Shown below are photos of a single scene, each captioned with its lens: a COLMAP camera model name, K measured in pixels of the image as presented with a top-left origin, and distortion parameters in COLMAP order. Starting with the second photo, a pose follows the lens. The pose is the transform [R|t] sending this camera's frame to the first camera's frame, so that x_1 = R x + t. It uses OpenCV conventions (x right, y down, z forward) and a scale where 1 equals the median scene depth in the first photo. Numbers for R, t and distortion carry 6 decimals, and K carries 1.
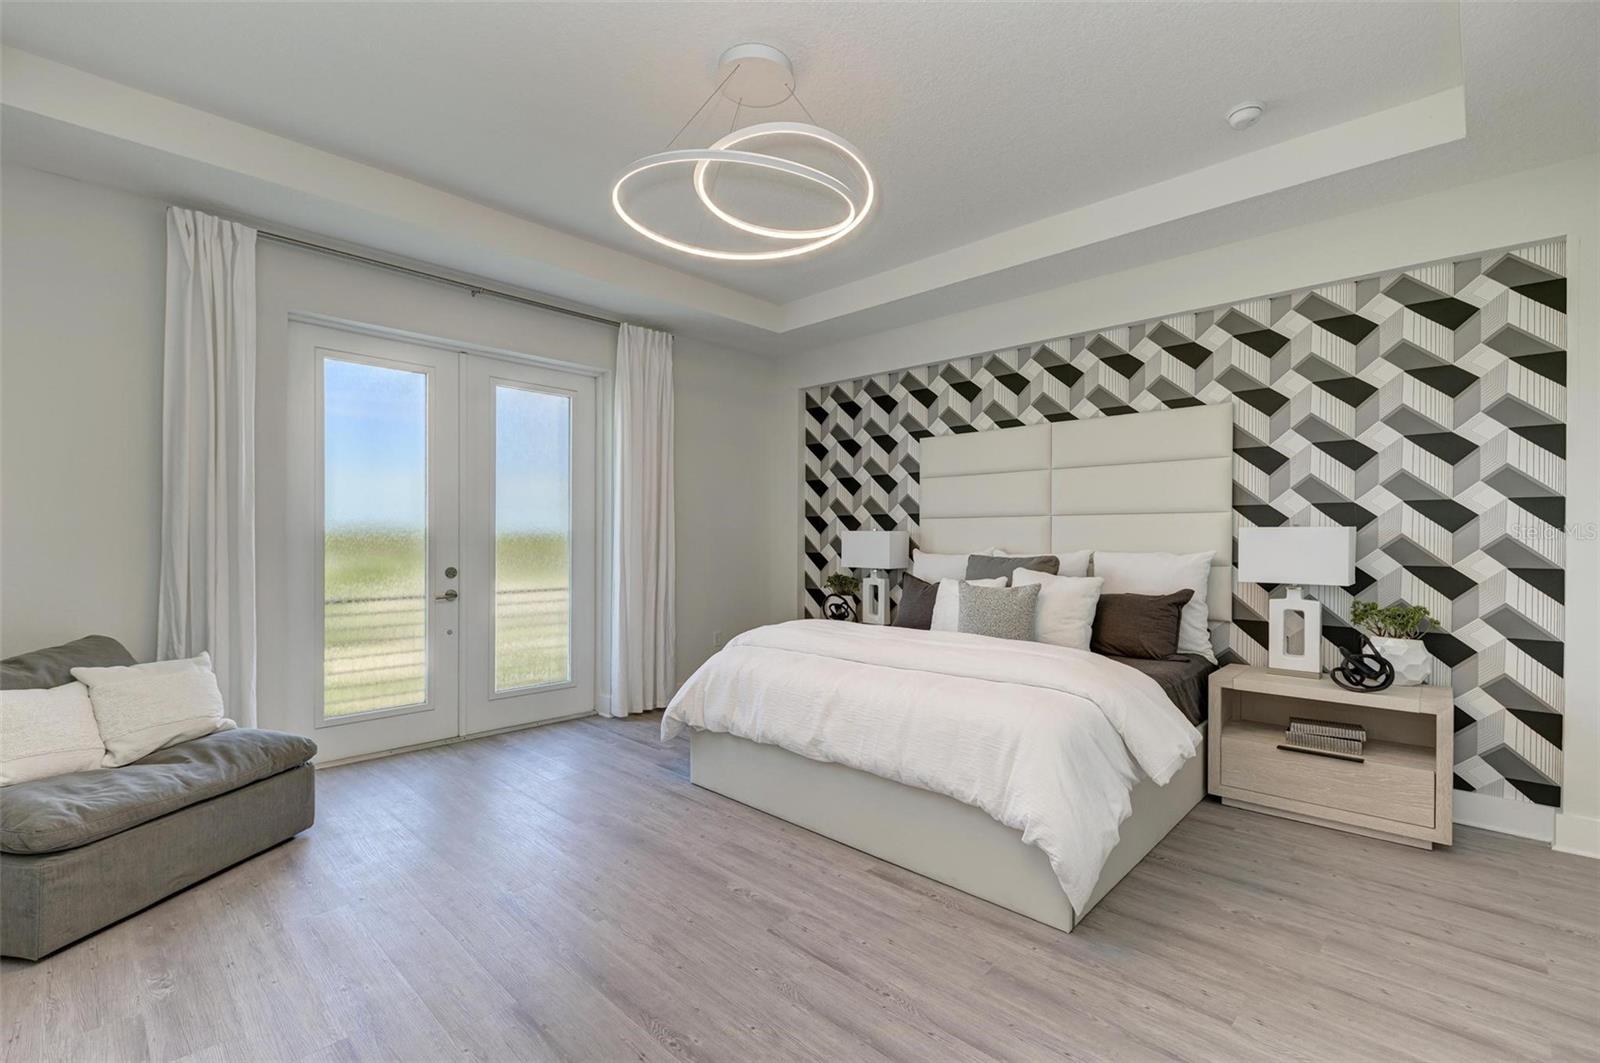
lens RADIAL K [[702.3, 0, 794.8], [0, 702.3, 547.9], [0, 0, 1]] dist [0.012857, -0.000810]
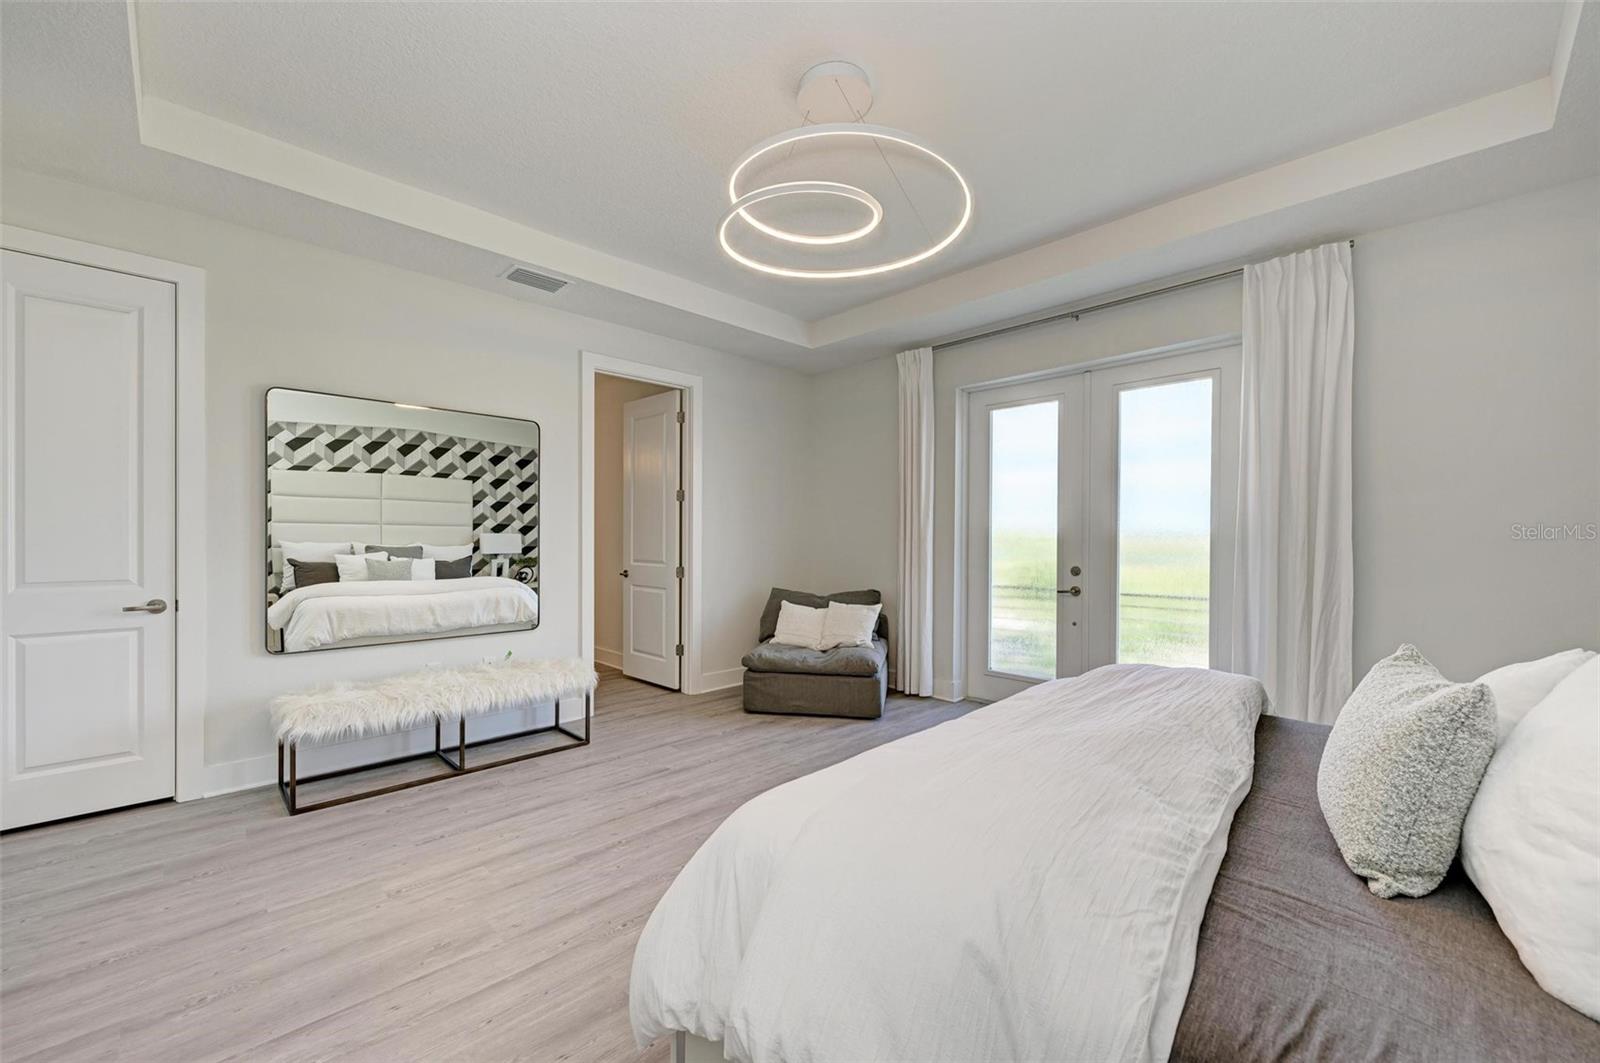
lens RADIAL K [[631.5, 0, 799.8], [0, 631.5, 536.7], [0, 0, 1]] dist [0.012152, -0.004449]
pose [[-0.021672, -0.006858, -0.999742, 0.607531], [-0.019805, 0.999783, -0.006429, -0.004741], [0.999569, 0.019661, -0.021803, 0.671201]]
